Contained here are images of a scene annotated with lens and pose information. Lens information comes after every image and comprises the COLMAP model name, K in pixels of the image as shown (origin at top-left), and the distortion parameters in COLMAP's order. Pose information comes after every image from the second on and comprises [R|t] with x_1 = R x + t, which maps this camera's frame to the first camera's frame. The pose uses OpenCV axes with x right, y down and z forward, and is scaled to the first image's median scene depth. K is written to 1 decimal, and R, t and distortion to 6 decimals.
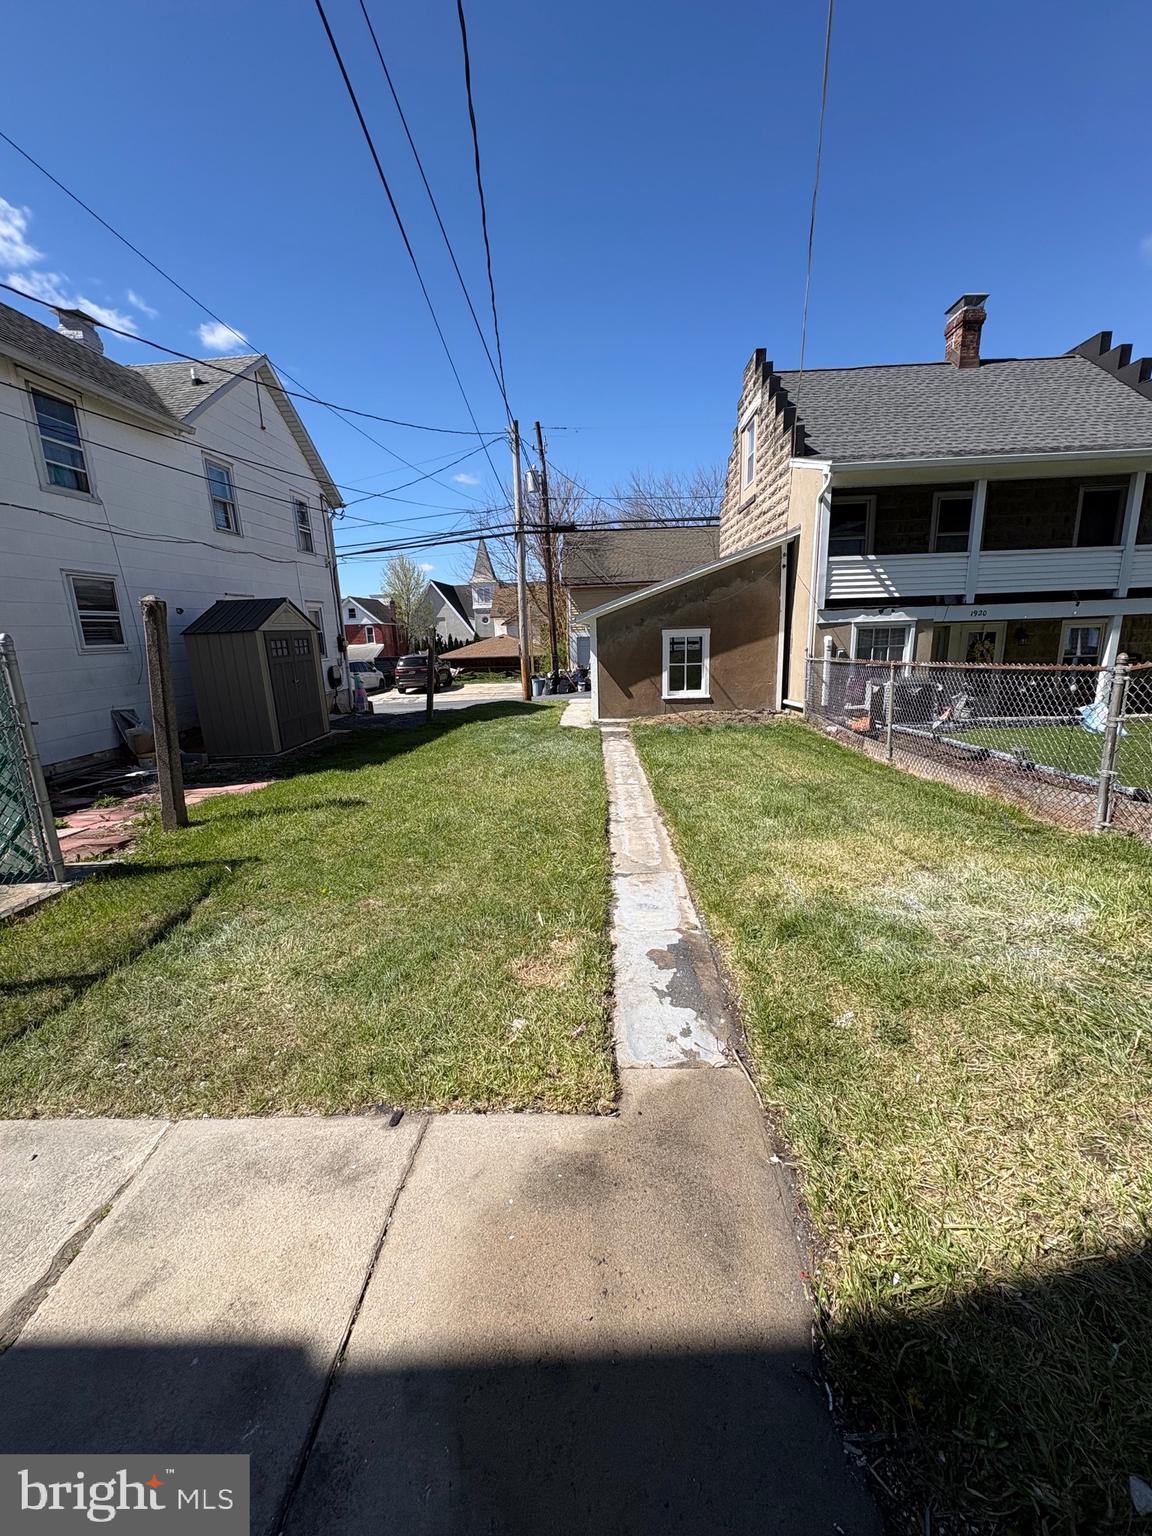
lens RADIAL K [[608.8, 0, 578.0], [0, 608.8, 766.1], [0, 0, 1]] dist [-0.002118, 0.000854]
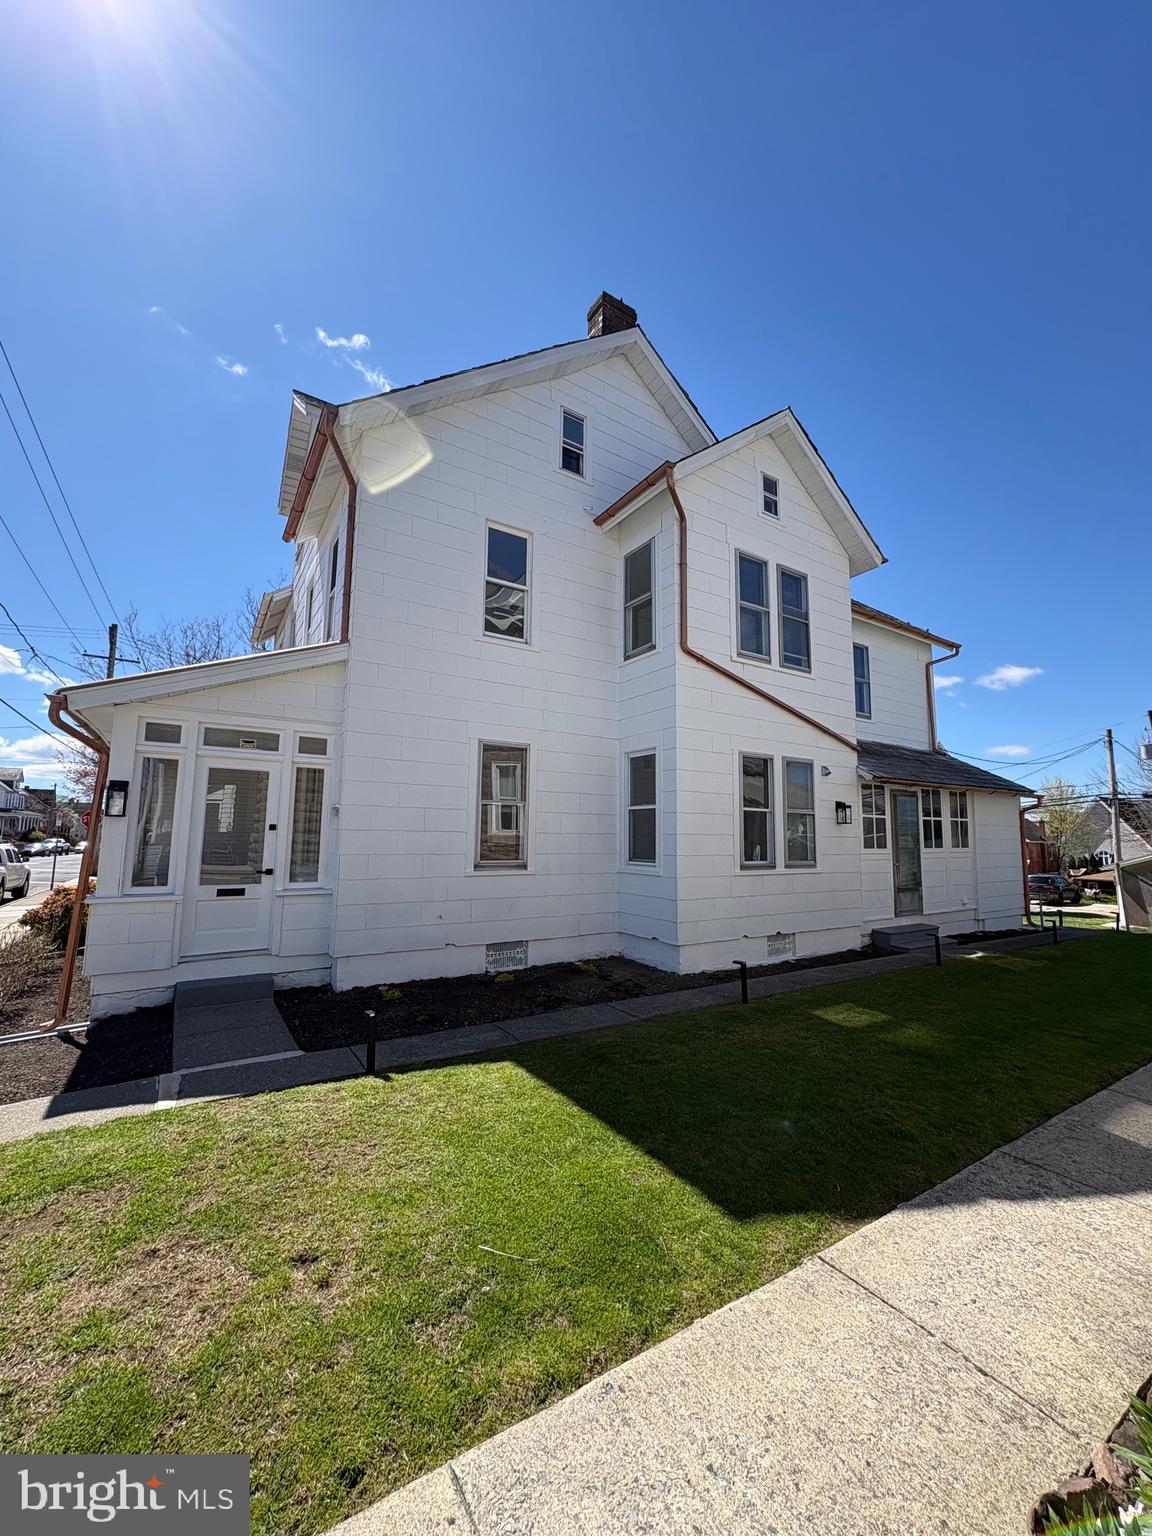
lens RADIAL K [[608.8, 0, 577.7], [0, 608.8, 765.9], [0, 0, 1]] dist [-0.002118, 0.000854]
pose [[0.568416, -0.053909, -0.820973, 0.597475], [-0.212563, 0.954350, -0.209839, 0.186630], [0.794808, 0.293785, 0.531009, -1.296200]]
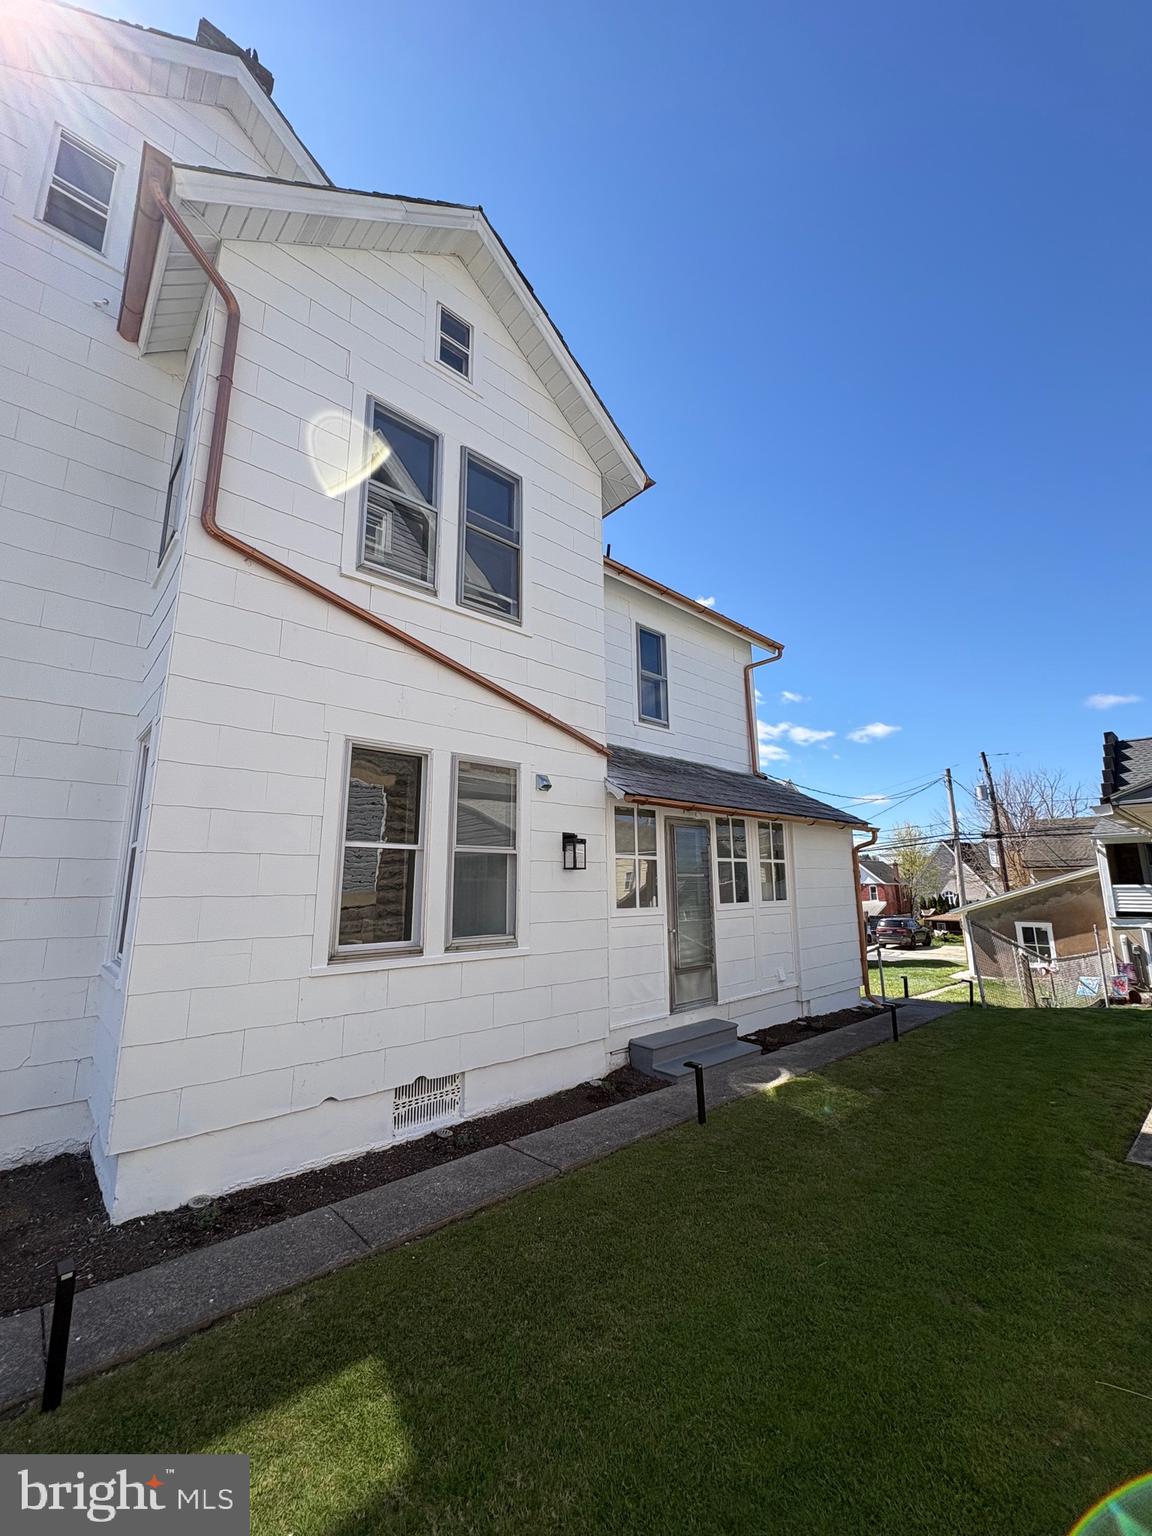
lens RADIAL K [[608.8, 0, 578.1], [0, 608.8, 765.4], [0, 0, 1]] dist [-0.002118, 0.000854]
pose [[0.700211, -0.110657, -0.705308, 0.494820], [-0.172980, 0.932183, -0.317982, 0.096668], [0.692663, 0.344658, 0.633584, -0.919270]]
